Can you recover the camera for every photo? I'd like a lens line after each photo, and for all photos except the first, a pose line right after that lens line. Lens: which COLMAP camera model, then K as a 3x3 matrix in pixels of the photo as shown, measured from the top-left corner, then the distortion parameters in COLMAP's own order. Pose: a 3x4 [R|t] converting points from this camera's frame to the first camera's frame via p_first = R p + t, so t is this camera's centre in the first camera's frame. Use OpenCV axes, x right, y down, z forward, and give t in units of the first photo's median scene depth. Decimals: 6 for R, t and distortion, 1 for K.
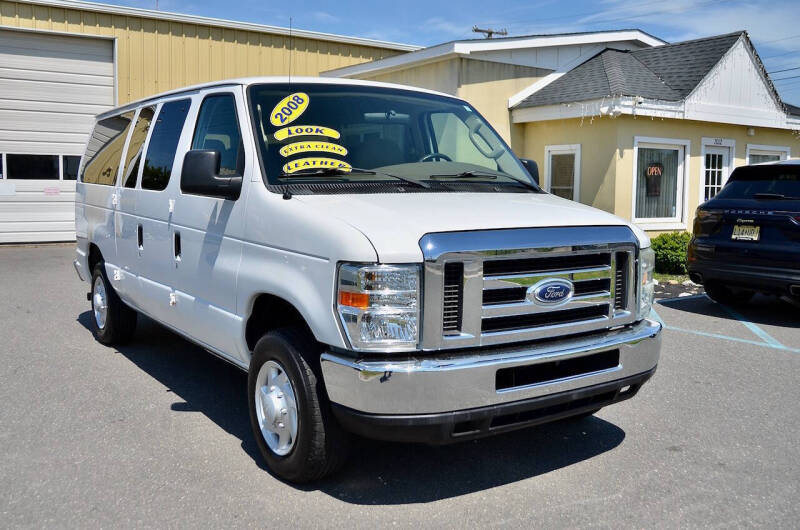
lens RADIAL K [[783.0, 0, 390.3], [0, 783.0, 260.0], [0, 0, 1]] dist [-0.017036, 0.000000]
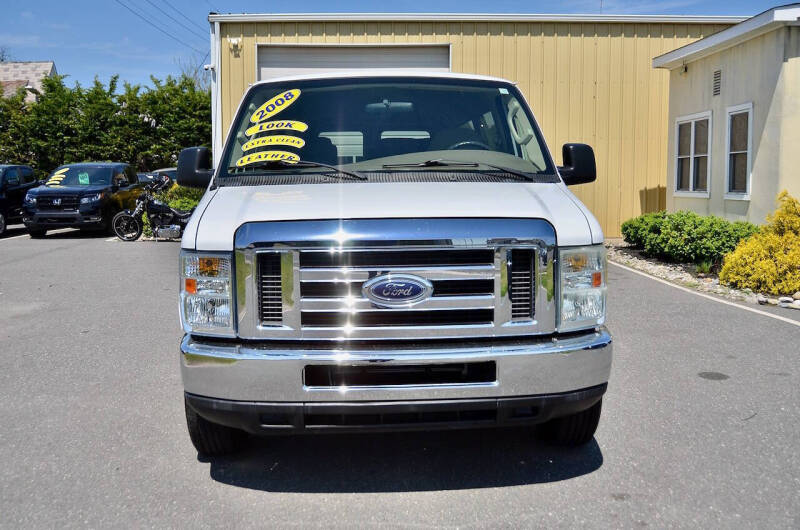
lens RADIAL K [[783.0, 0, 389.1], [0, 783.0, 262.7], [0, 0, 1]] dist [-0.017036, 0.000000]
pose [[0.852050, 0.038960, -0.522008, 0.574130], [-0.035426, 0.999232, 0.016754, -0.004504], [0.522260, 0.004217, 0.852776, 0.186035]]
